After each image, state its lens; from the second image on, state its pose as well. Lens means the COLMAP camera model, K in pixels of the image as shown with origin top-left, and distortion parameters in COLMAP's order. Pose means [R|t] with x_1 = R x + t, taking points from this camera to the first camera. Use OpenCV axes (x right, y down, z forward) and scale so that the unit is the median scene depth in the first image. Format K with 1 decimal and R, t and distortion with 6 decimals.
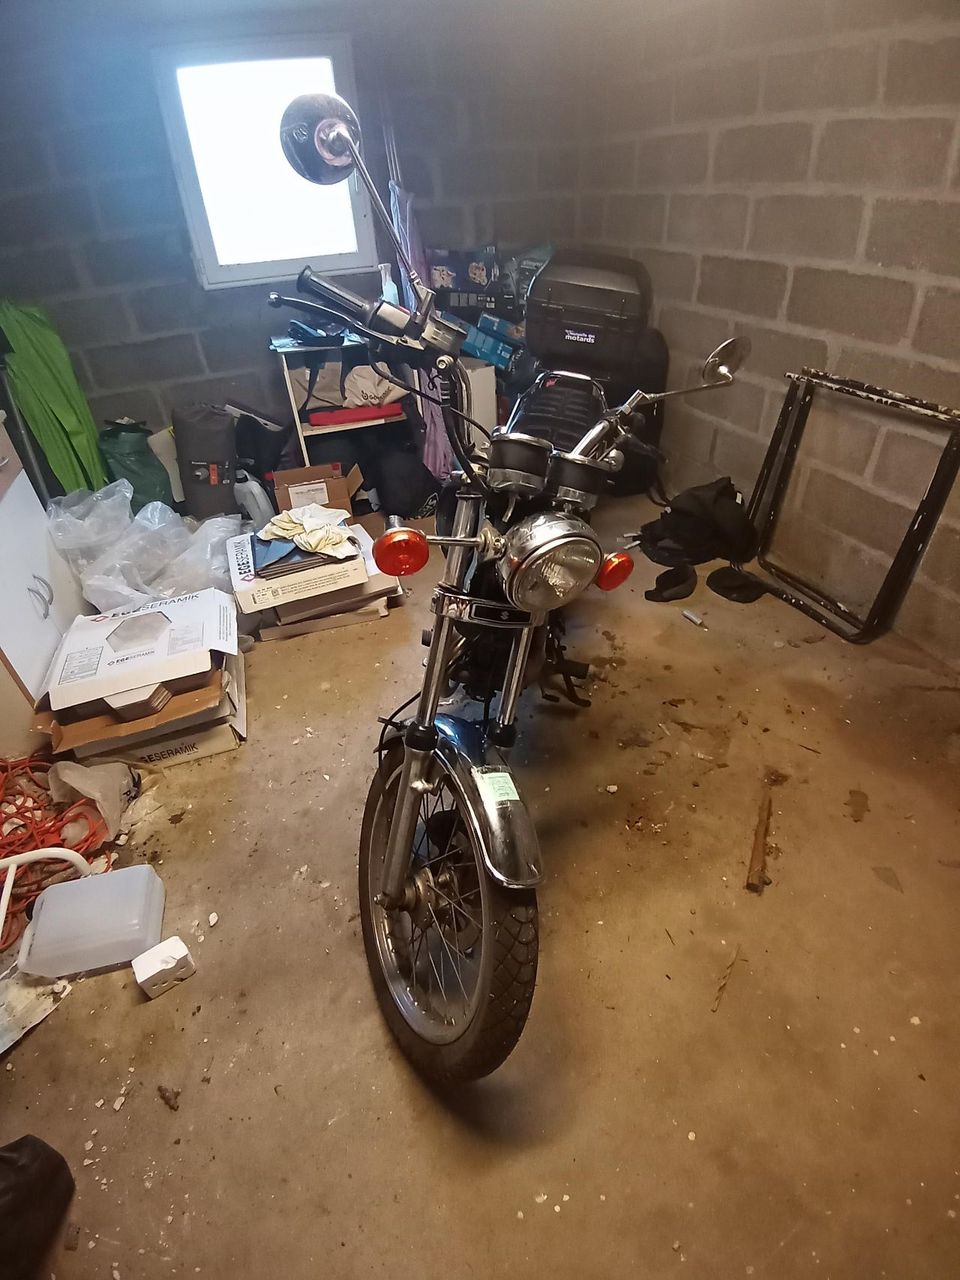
lens RADIAL K [[600.2, 0, 485.7], [0, 600.2, 627.3], [0, 0, 1]] dist [-0.006779, -0.039482]
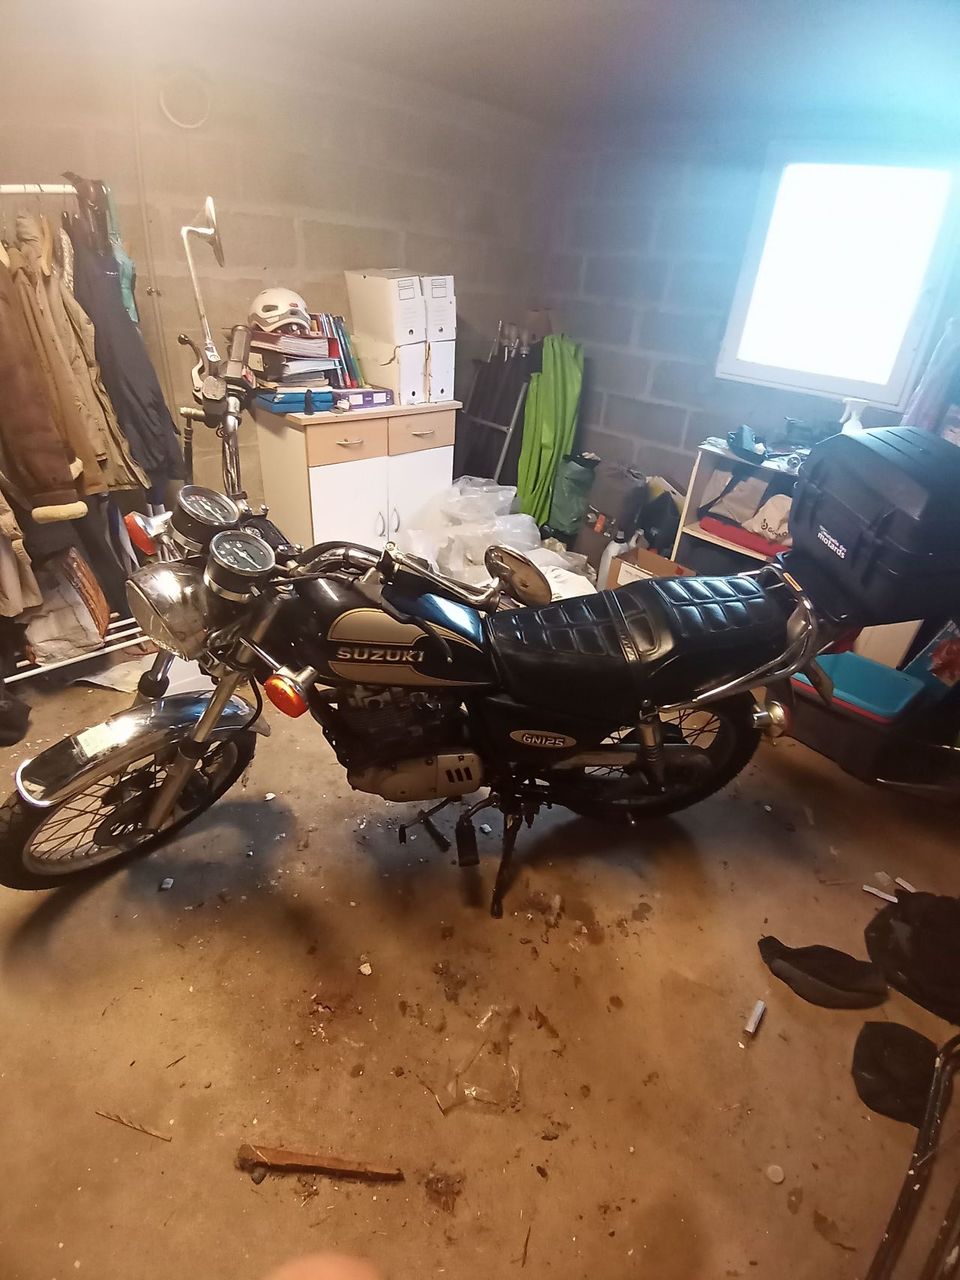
lens RADIAL K [[600.2, 0, 485.7], [0, 600.2, 627.3], [0, 0, 1]] dist [-0.006779, -0.039482]
pose [[0.394425, 0.532581, -0.748857, 0.527777], [-0.615431, 0.758266, 0.215123, -0.304890], [0.682403, 0.376020, 0.626846, 0.339411]]
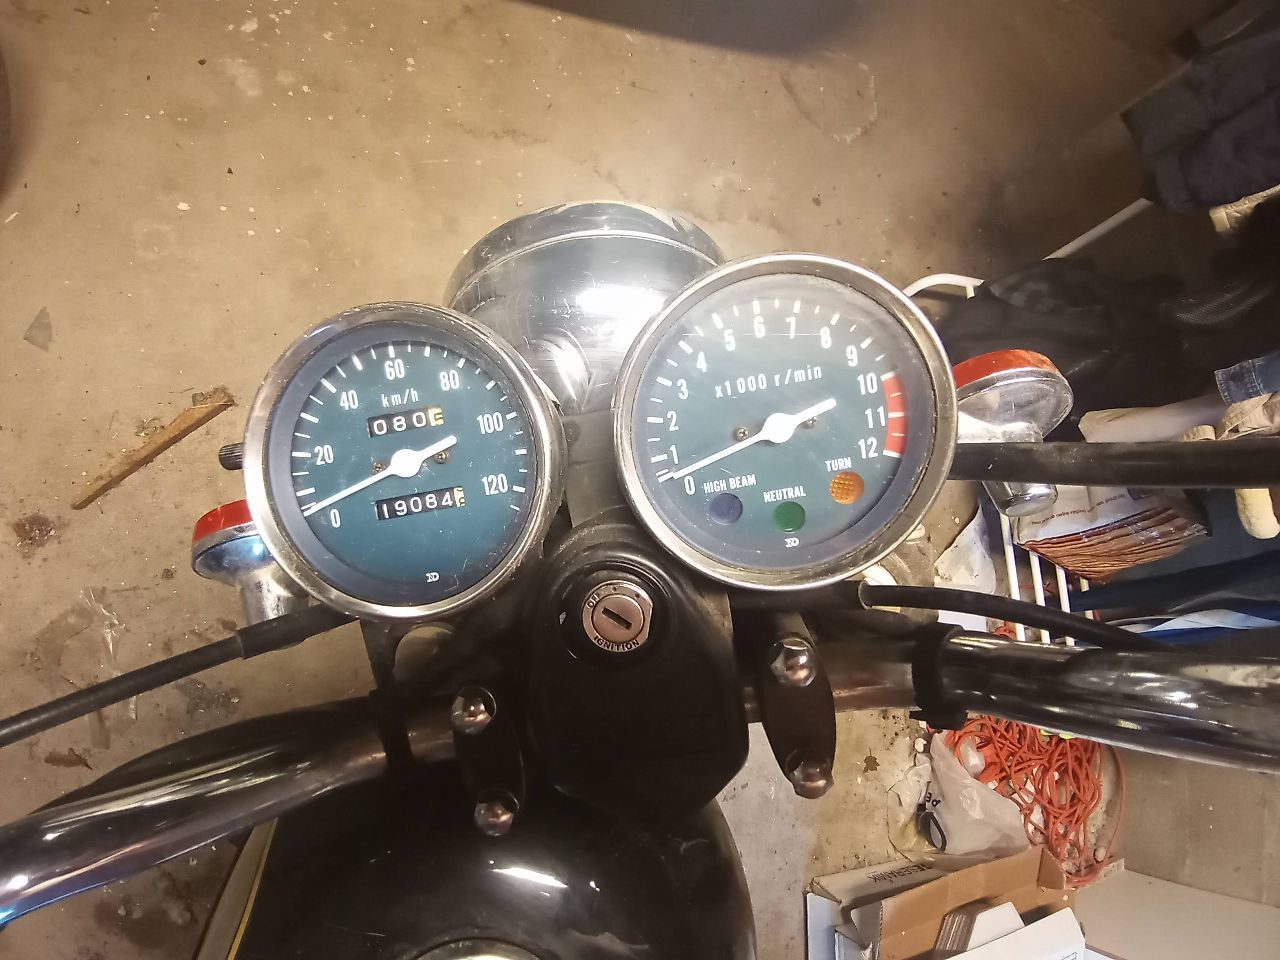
lens RADIAL K [[600.2, 0, 640.0], [0, 600.2, 480.0], [0, 0, 1]] dist [-0.006779, -0.039482]
pose [[-0.911564, -0.359533, -0.199466, 0.058609], [-0.057695, -0.368479, 0.927844, -0.225176], [-0.407090, 0.857297, 0.315149, 0.444076]]
